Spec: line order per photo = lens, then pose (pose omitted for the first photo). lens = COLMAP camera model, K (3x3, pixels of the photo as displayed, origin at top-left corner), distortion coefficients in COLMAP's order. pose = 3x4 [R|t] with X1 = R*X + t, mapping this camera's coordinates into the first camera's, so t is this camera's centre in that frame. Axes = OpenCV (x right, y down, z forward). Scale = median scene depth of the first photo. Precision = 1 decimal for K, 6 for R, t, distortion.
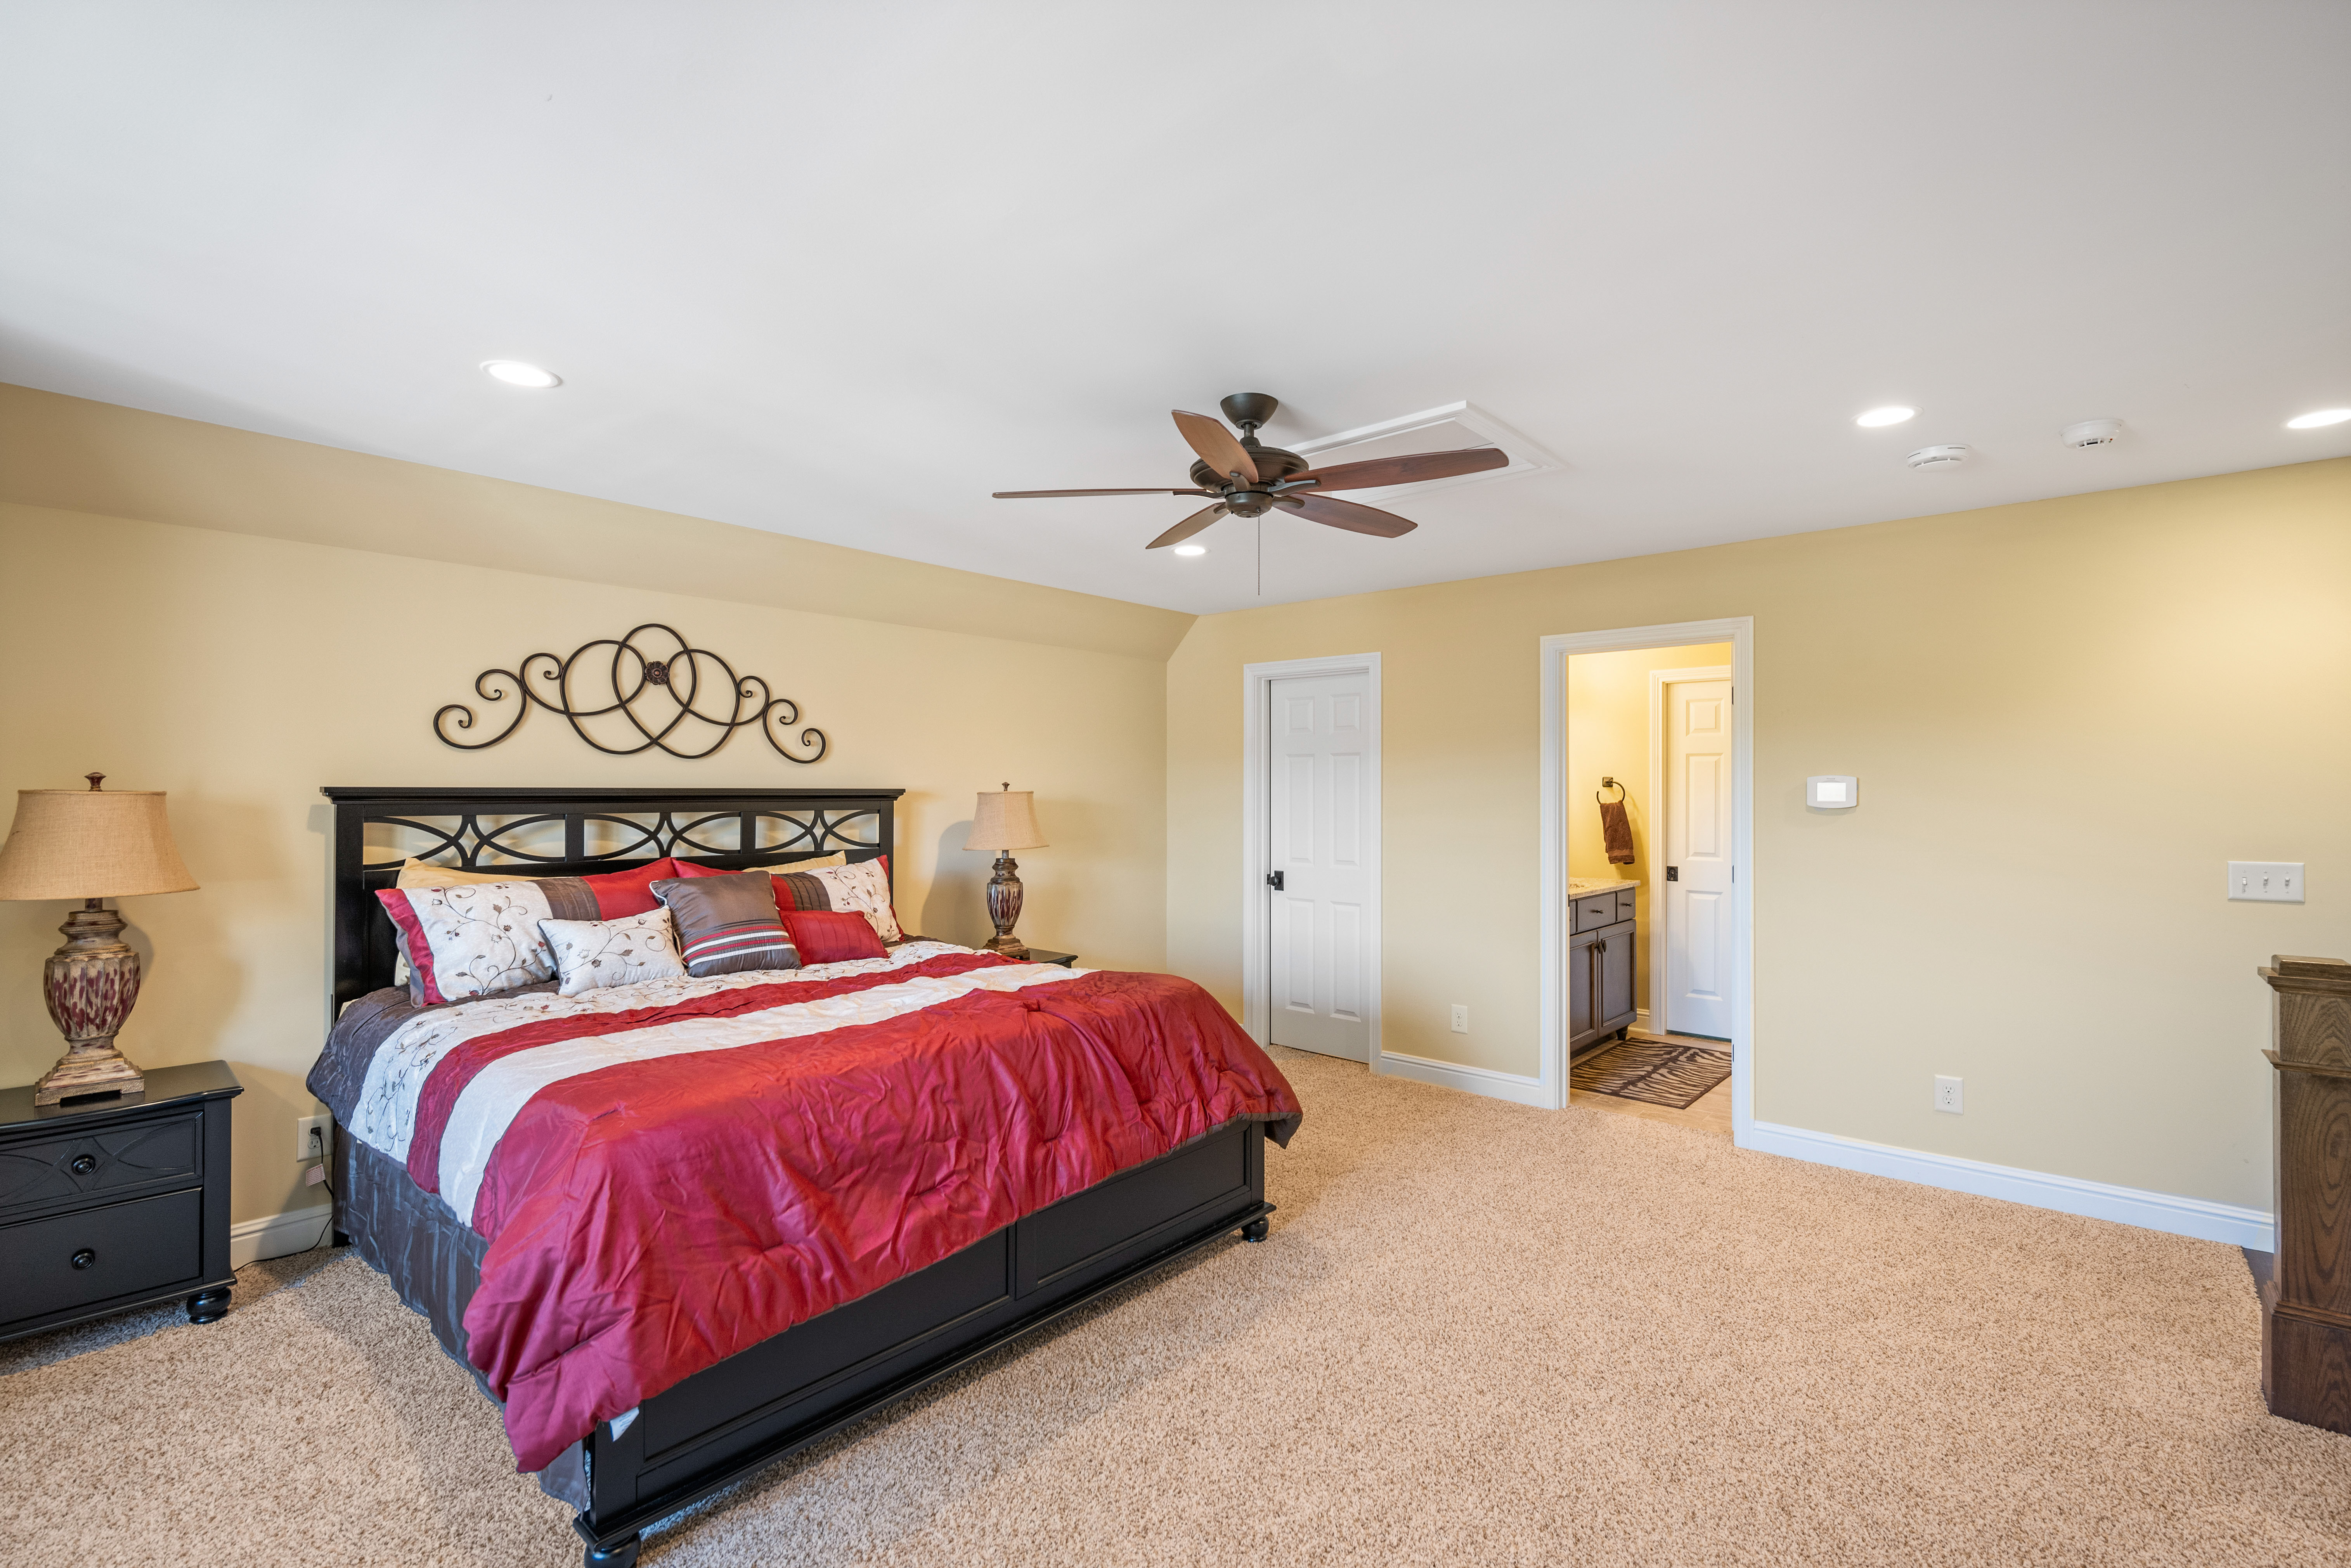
lens RADIAL K [[1066.8, 0, 1172.9], [0, 1066.8, 785.1], [0, 0, 1]] dist [-0.002900, -0.001059]
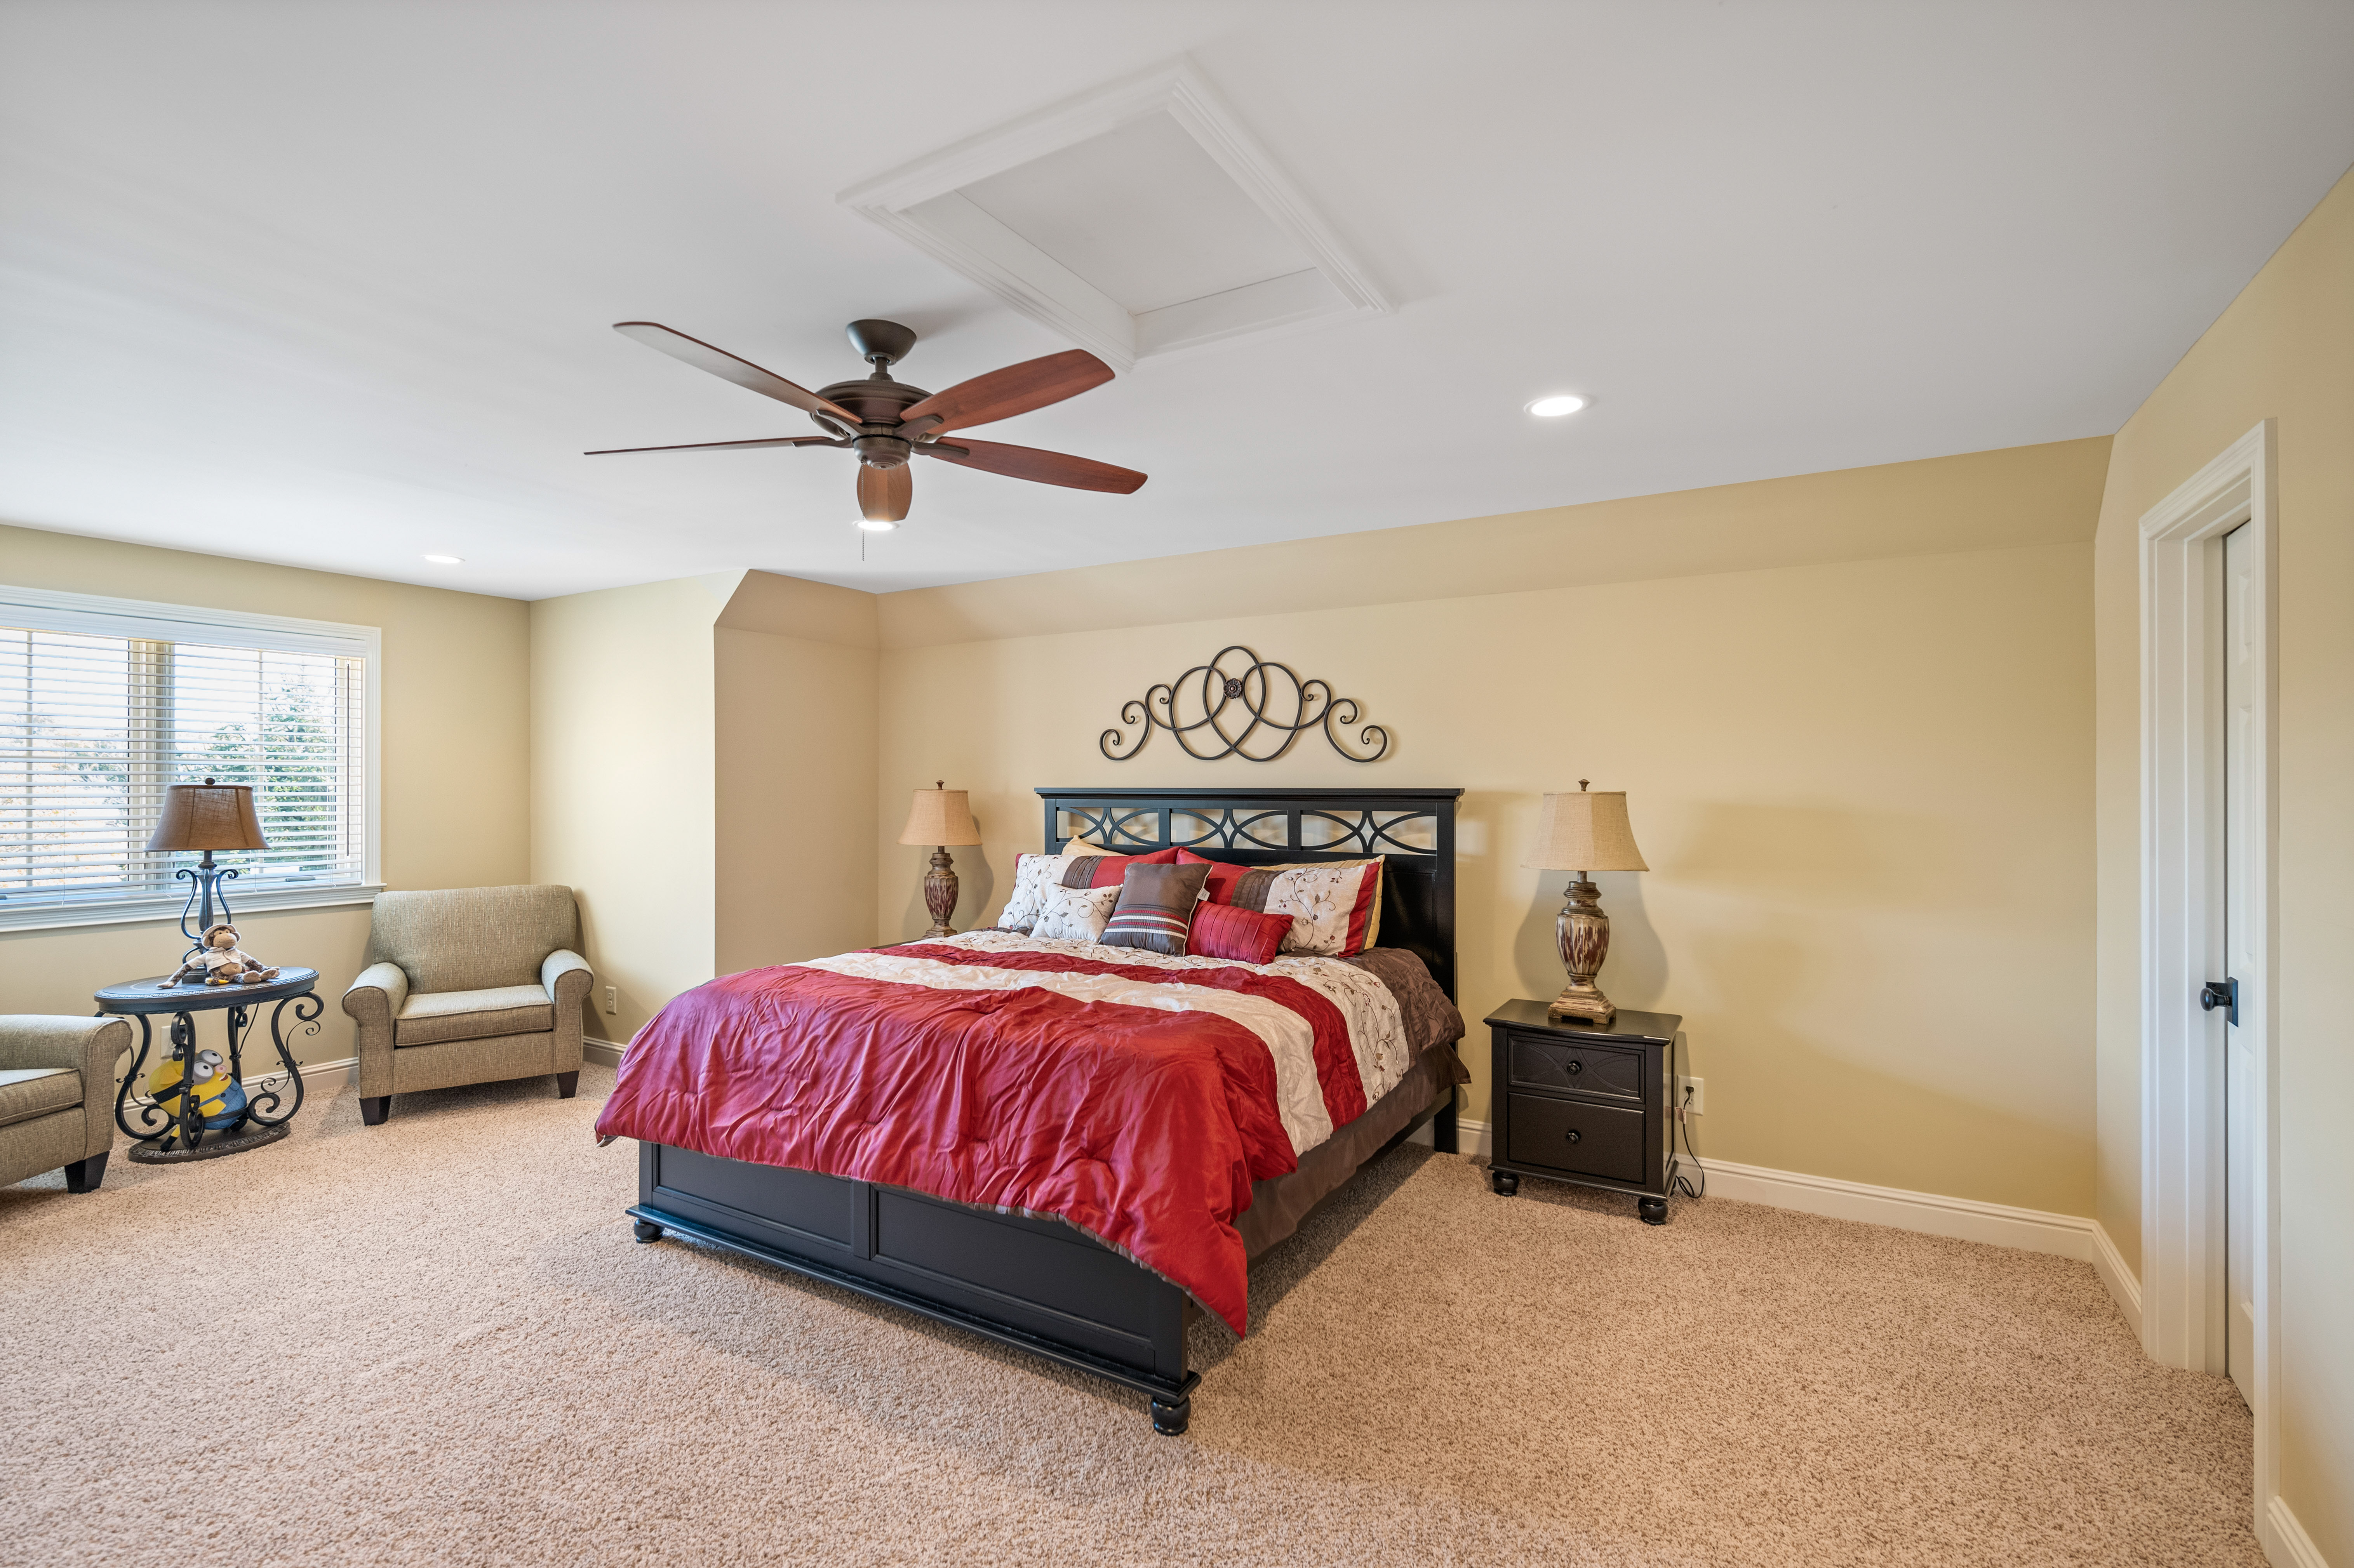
lens RADIAL K [[1068.2, 0, 1167.6], [0, 1068.2, 778.2], [0, 0, 1]] dist [-0.002900, -0.001059]
pose [[0.179715, -0.010491, -0.983663, 0.632016], [0.005015, 0.999940, -0.009748, 0.002942], [0.983706, -0.003181, 0.179757, 0.711894]]
